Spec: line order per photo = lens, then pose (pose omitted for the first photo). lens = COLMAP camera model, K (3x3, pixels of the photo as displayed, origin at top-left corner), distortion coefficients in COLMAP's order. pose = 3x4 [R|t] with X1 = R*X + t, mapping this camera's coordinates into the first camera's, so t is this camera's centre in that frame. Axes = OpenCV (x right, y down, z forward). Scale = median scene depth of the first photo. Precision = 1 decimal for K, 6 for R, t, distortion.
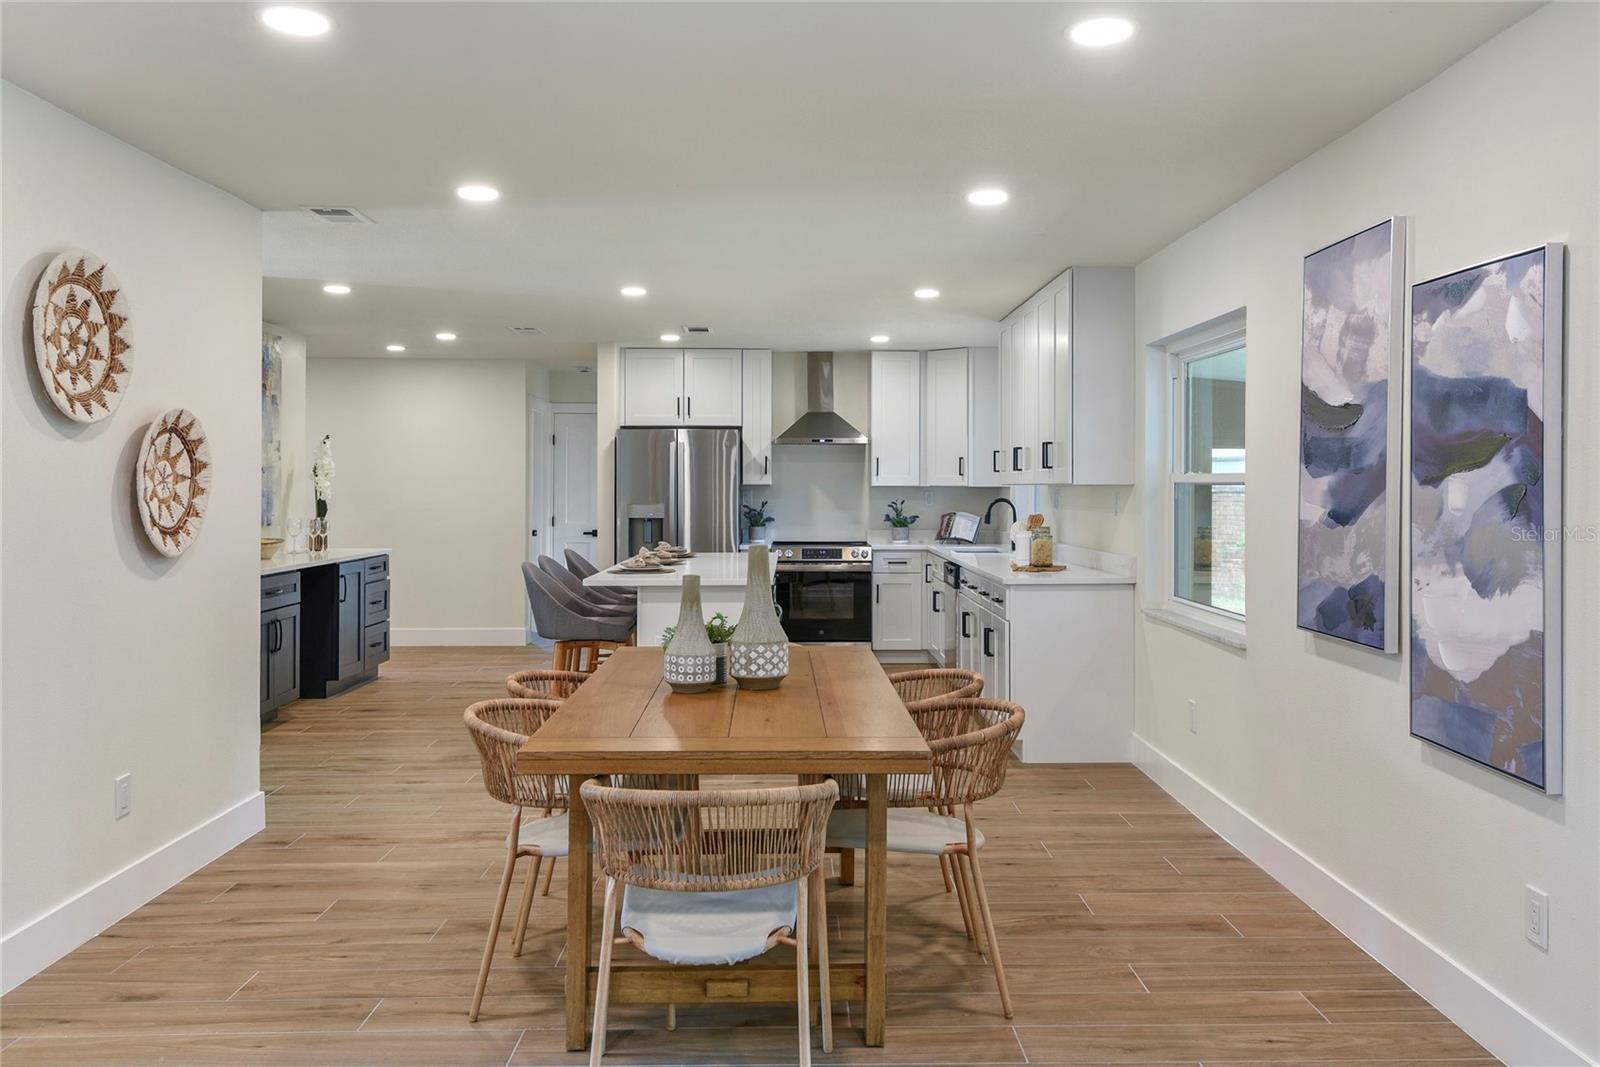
lens RADIAL K [[1256.0, 0, 832.5], [0, 1256.0, 485.3], [0, 0, 1]] dist [0.023299, -0.005680]
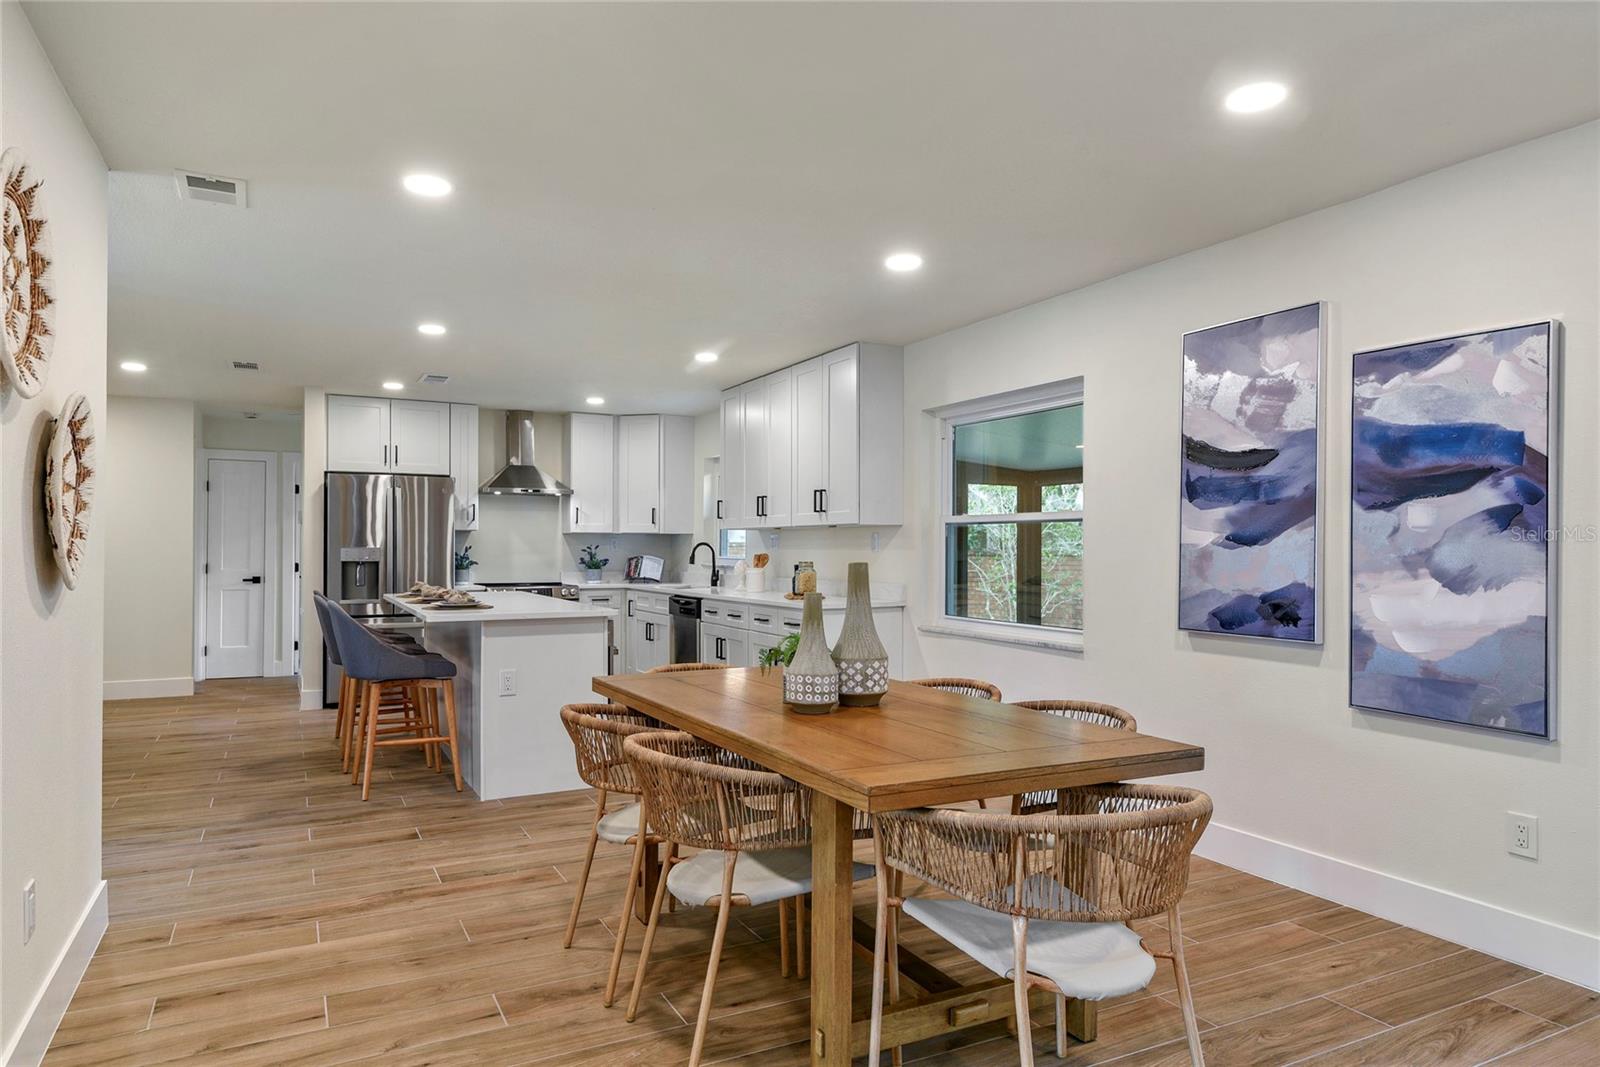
lens RADIAL K [[985.1, 0, 800.2], [0, 985.1, 545.9], [0, 0, 1]] dist [0.027493, -0.016091]
pose [[0.903260, 0.002387, 0.429087, -0.199198], [-0.002227, 0.999997, -0.000876, 0.015805], [-0.429088, -0.000164, 0.903263, 0.139285]]
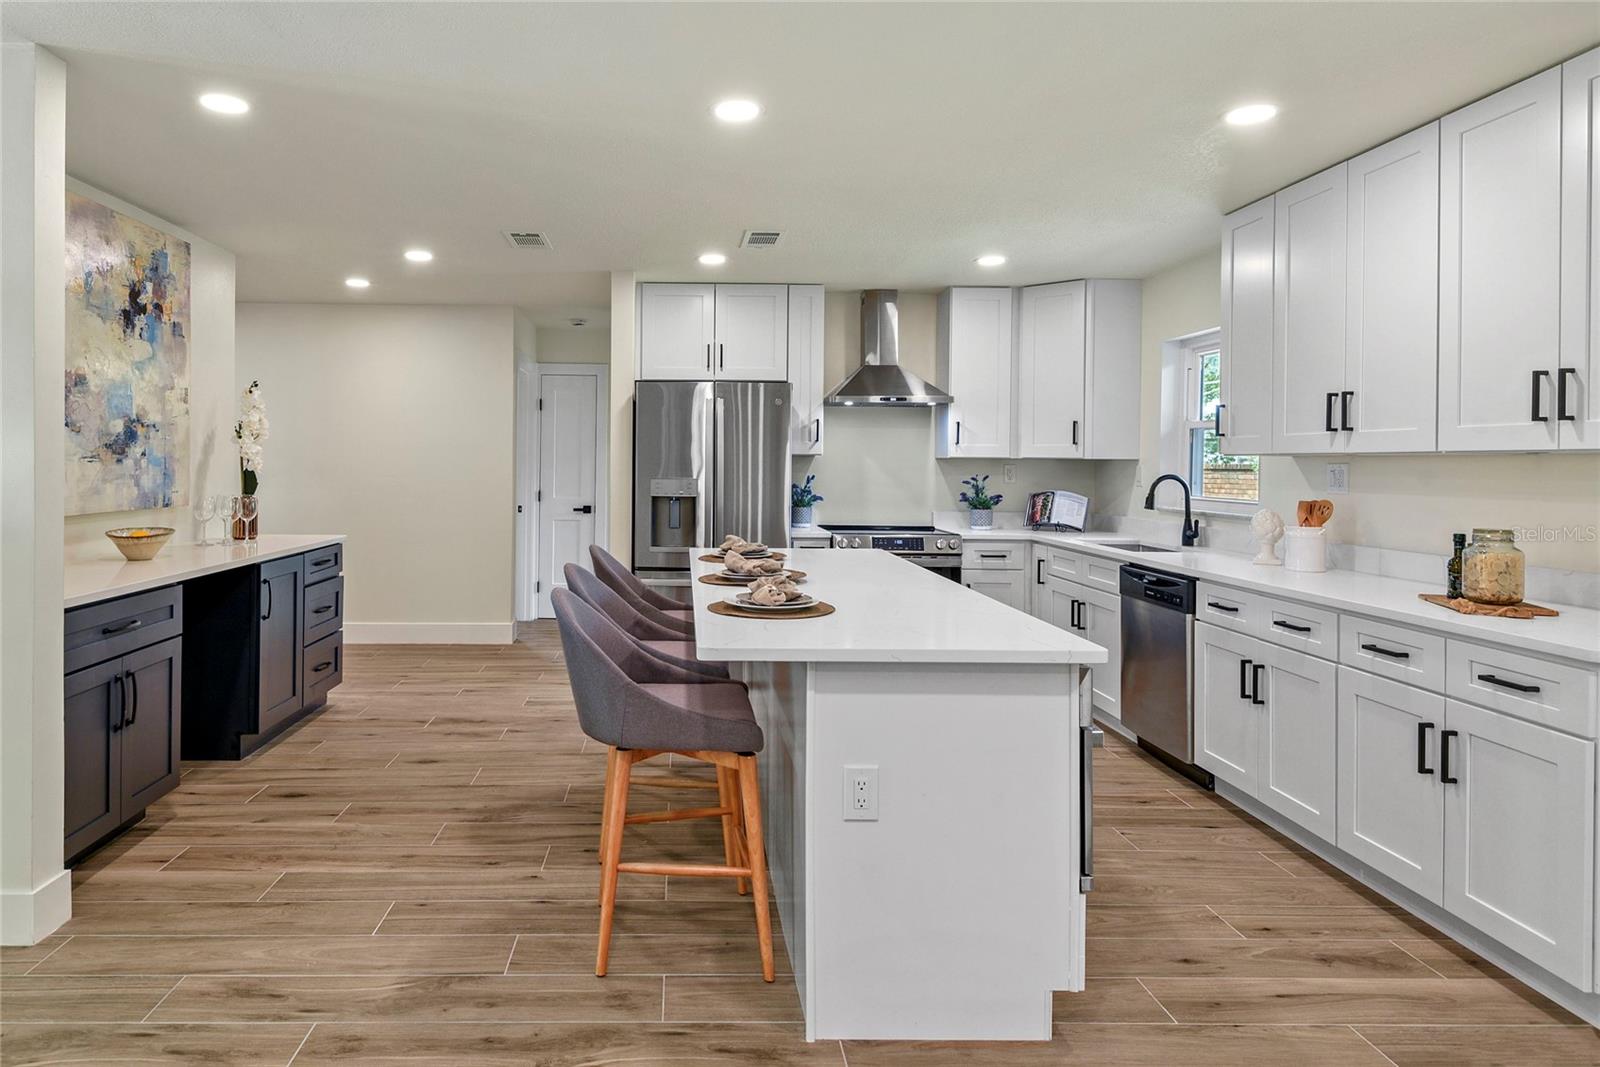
lens RADIAL K [[943.8, 0, 694.3], [0, 943.8, 465.2], [0, 0, 1]] dist [0.032336, -0.011520]
pose [[0.999771, 0.006645, -0.020319, -0.144680], [-0.006545, 0.999966, 0.004970, 0.004390], [0.020351, -0.004836, 0.999781, 0.486881]]
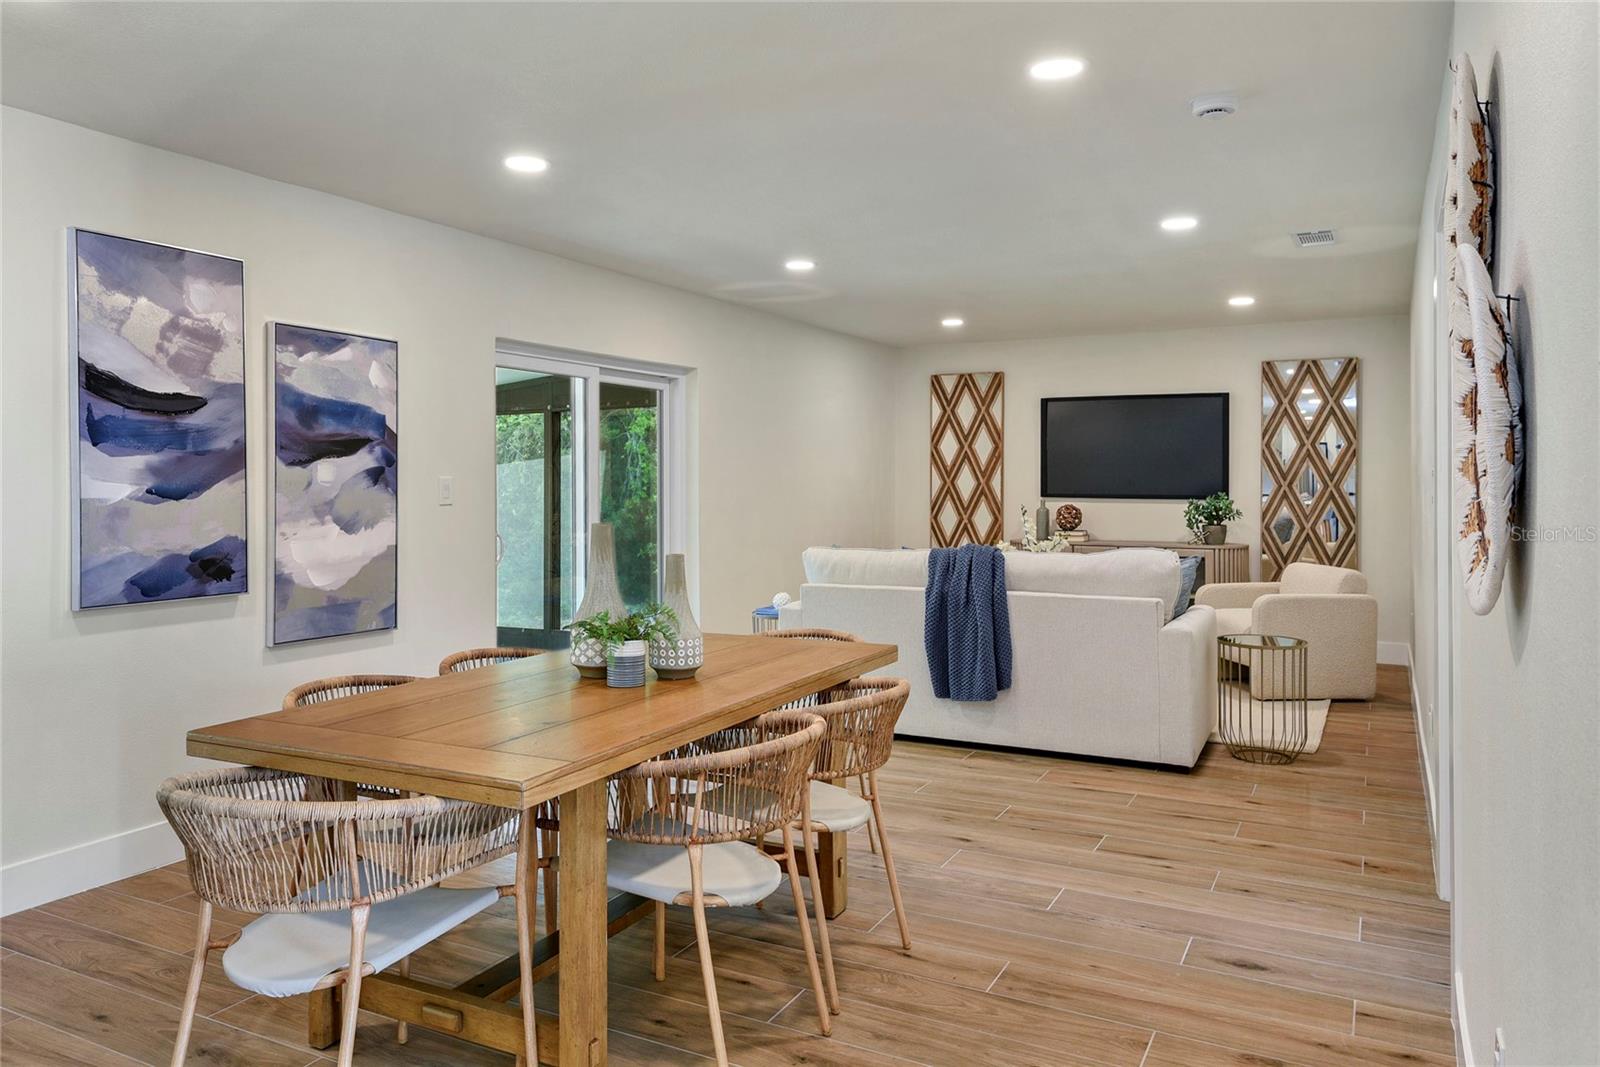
lens RADIAL K [[1126.2, 0, 757.3], [0, 1126.2, 477.2], [0, 0, 1]] dist [0.040369, -0.005172]
pose [[-0.859468, 0.002854, 0.511182, -0.267247], [0.001147, 0.999993, -0.003655, 0.007384], [-0.511189, -0.002556, -0.859465, 0.755117]]
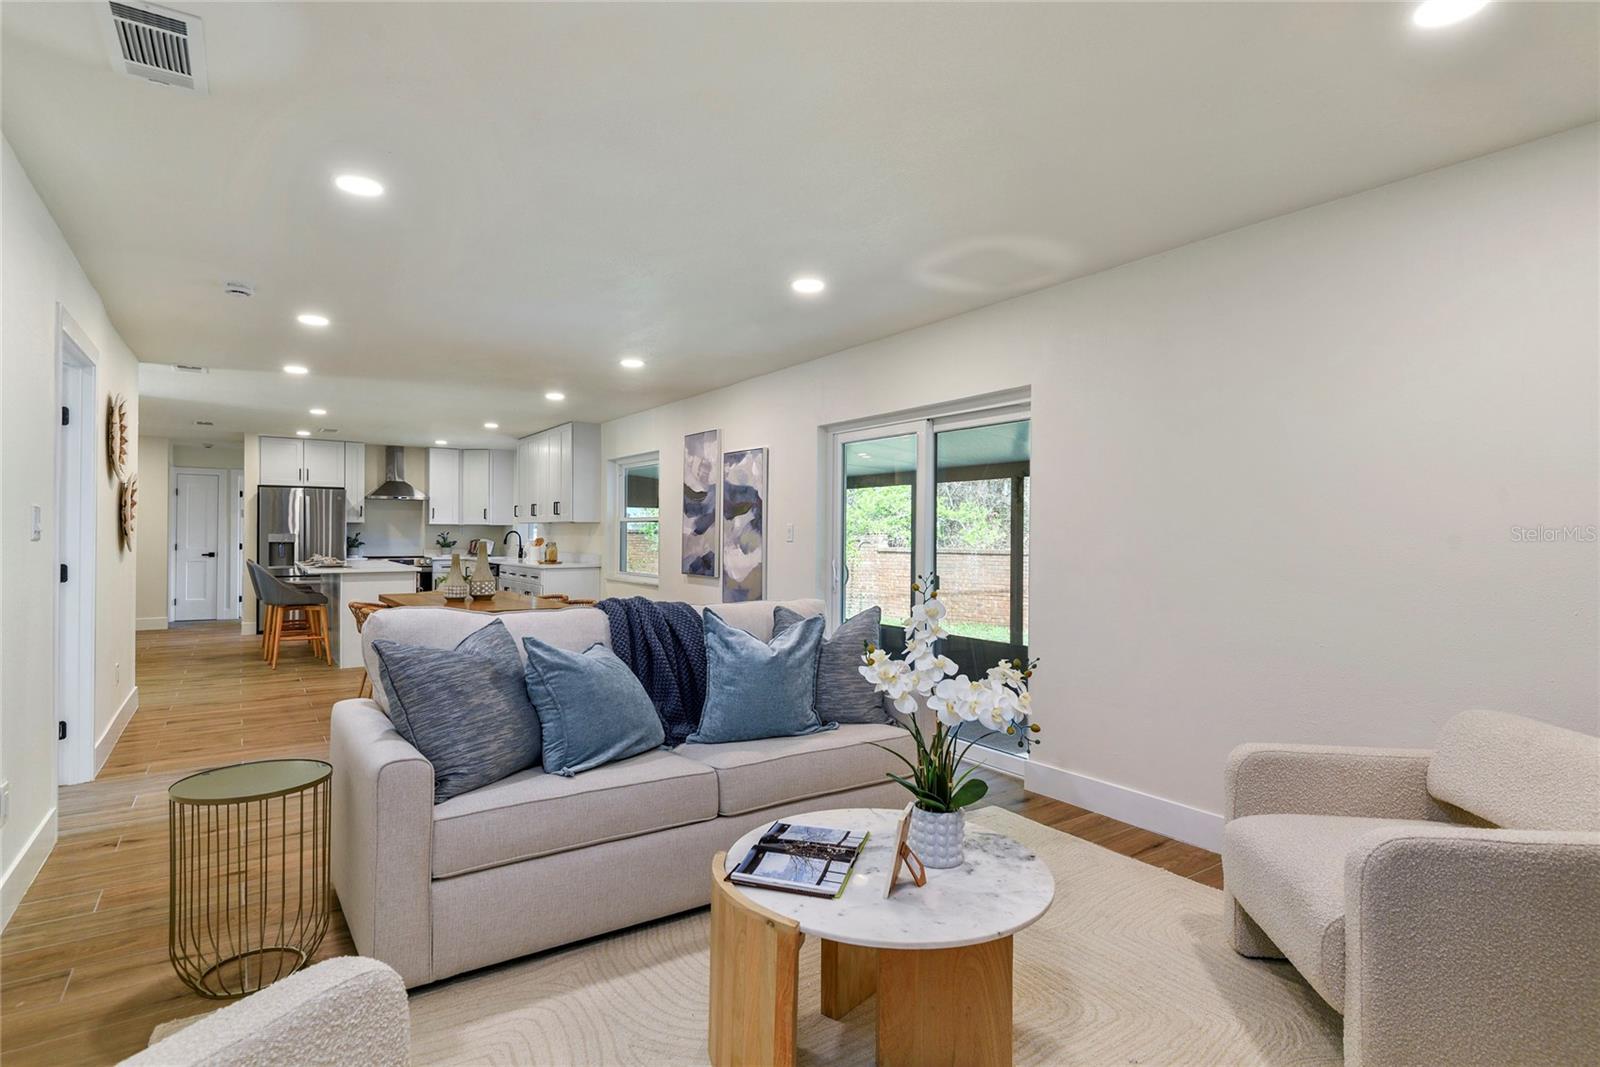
lens RADIAL K [[804.7, 0, 823.3], [0, 804.7, 537.2], [0, 0, 1]] dist [-0.004045, -0.003871]
pose [[0.828963, 0.002031, 0.559299, -0.173129], [-0.005580, 0.999974, 0.004639, 0.012892], [-0.559275, -0.006966, 0.828953, -0.300114]]
